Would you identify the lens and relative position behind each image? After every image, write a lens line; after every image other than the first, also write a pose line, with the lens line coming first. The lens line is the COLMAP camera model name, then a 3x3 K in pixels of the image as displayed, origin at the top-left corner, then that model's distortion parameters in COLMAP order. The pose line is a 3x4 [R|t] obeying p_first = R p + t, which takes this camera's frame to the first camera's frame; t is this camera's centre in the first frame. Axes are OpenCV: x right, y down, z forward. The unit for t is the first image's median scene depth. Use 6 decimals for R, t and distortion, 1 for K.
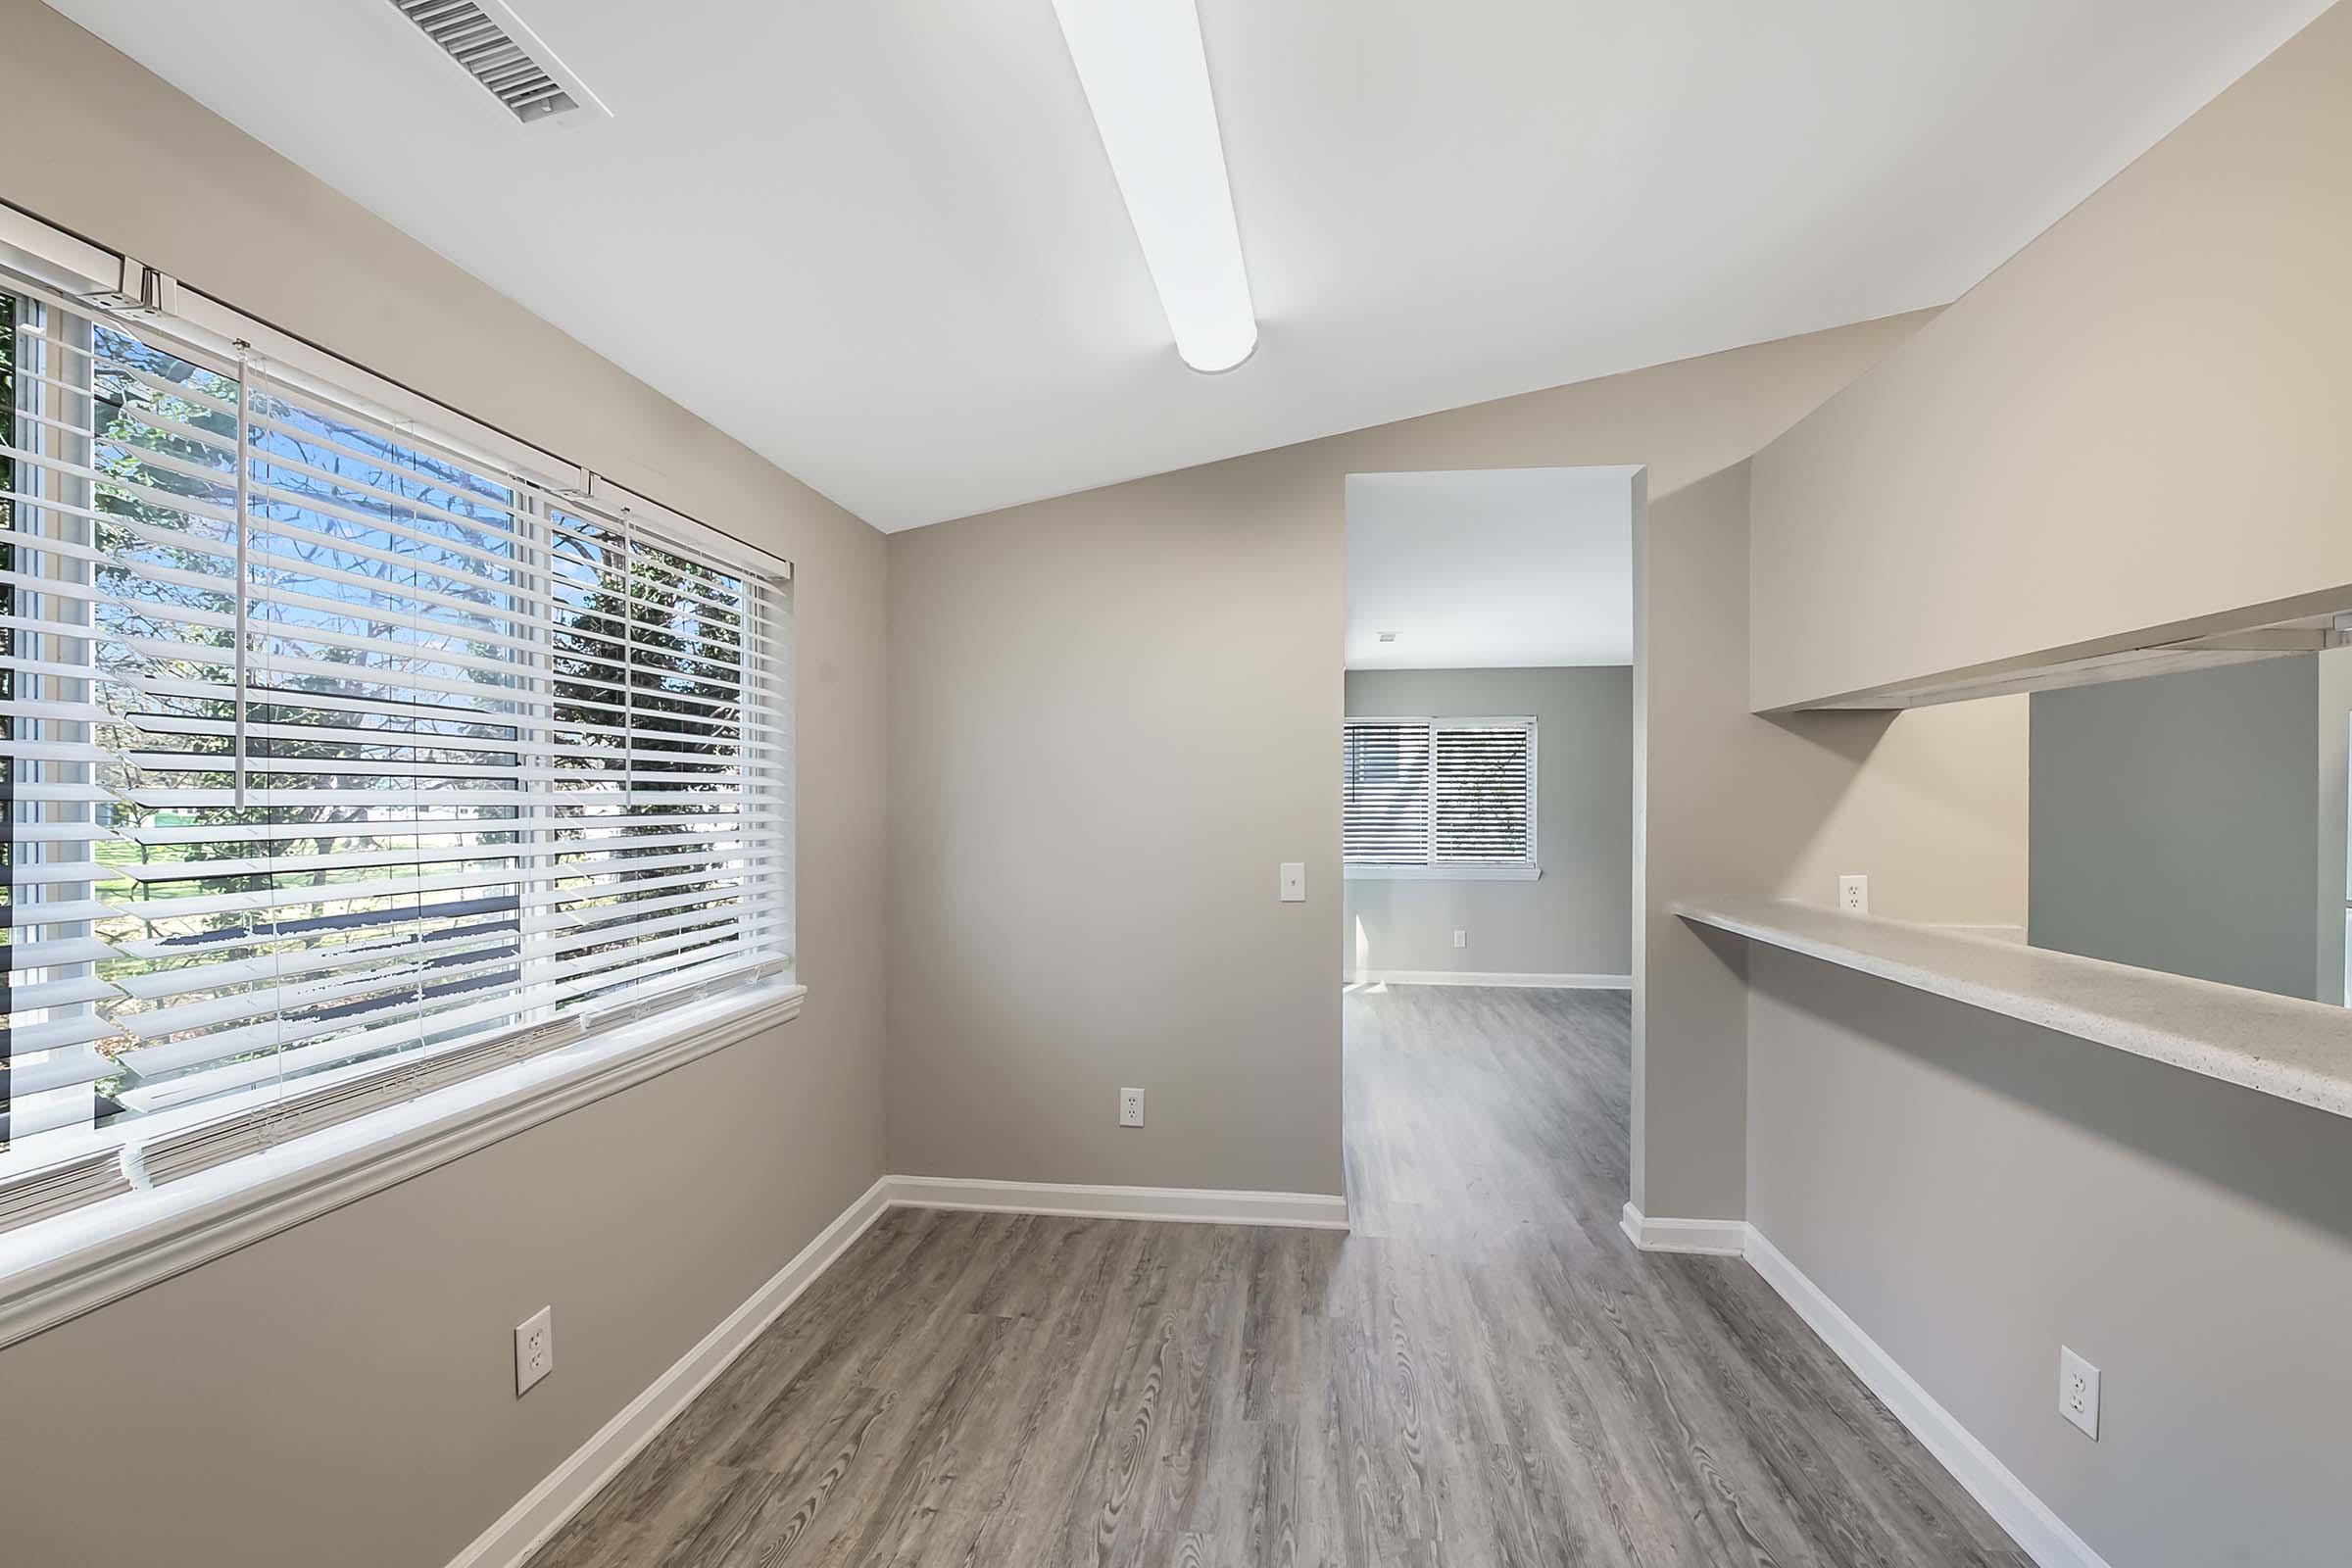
lens RADIAL K [[940.1, 0, 1201.4], [0, 940.1, 817.8], [0, 0, 1]] dist [0.000949, -0.004483]
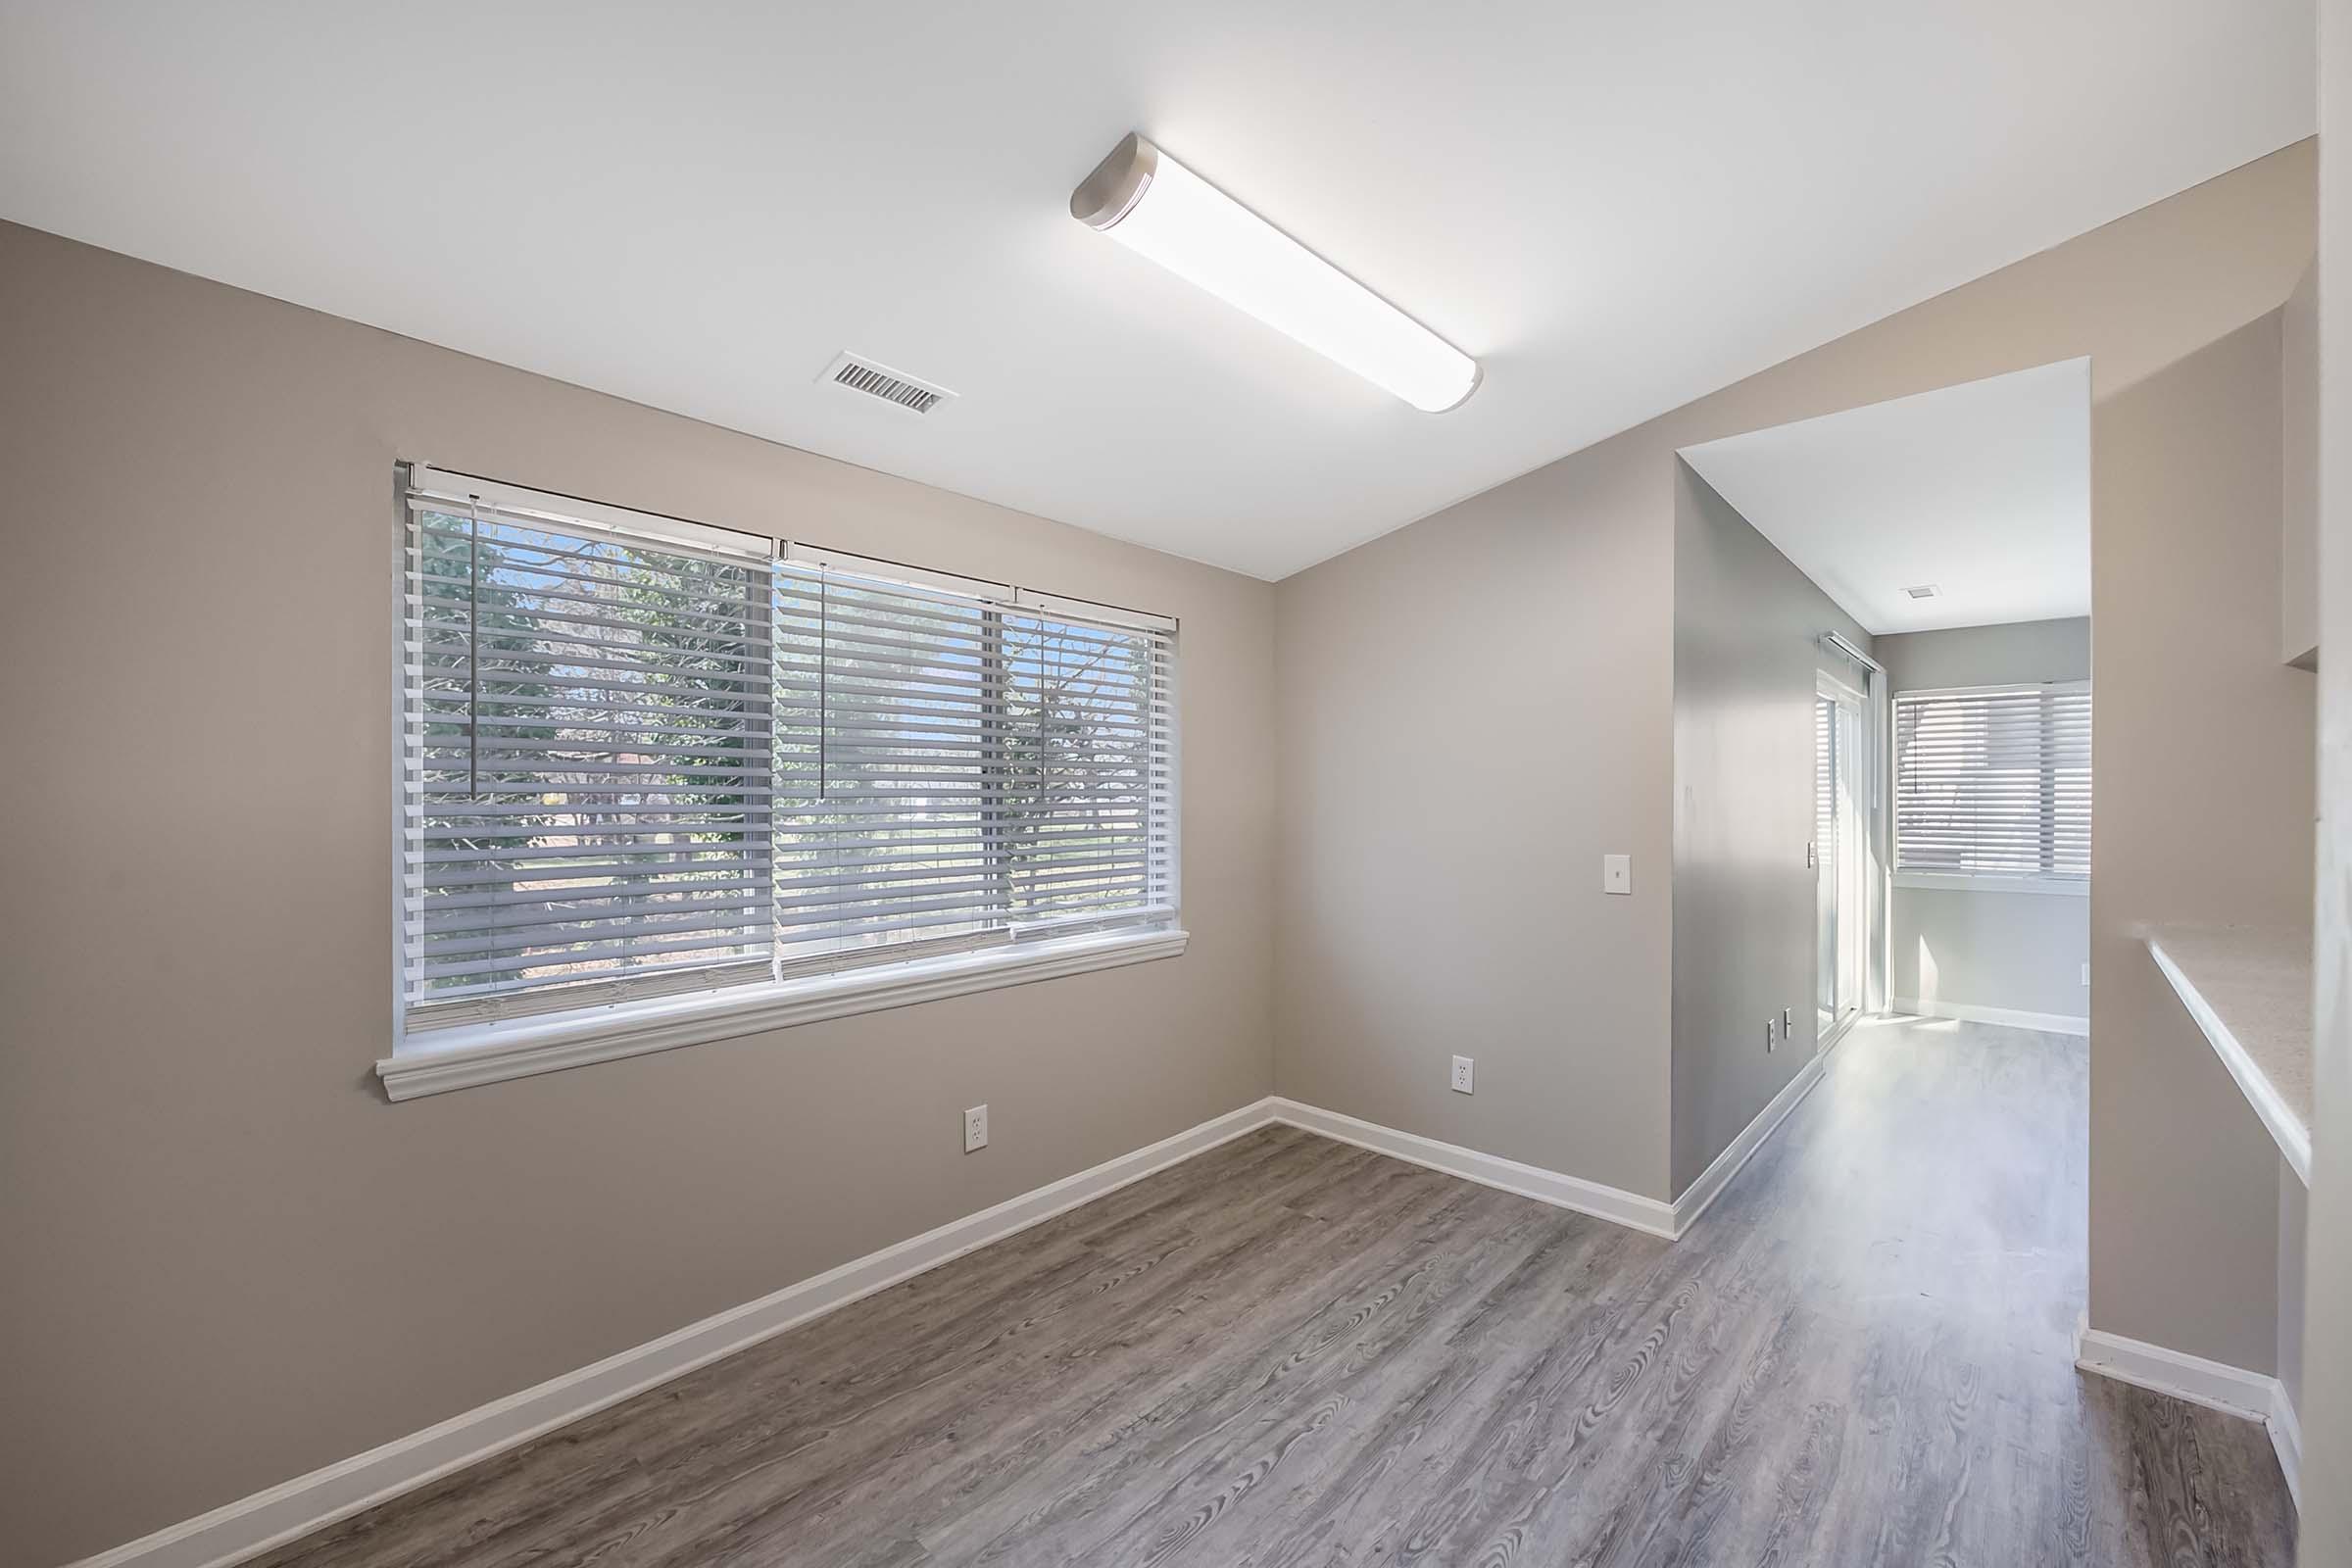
lens RADIAL K [[940.1, 0, 1218.3], [0, 940.1, 807.6], [0, 0, 1]] dist [0.000949, -0.004483]
pose [[0.809262, 0.005704, -0.587420, 0.453917], [-0.007698, 0.999970, -0.000895, 0.002841], [0.587398, 0.005247, 0.809282, -0.065522]]
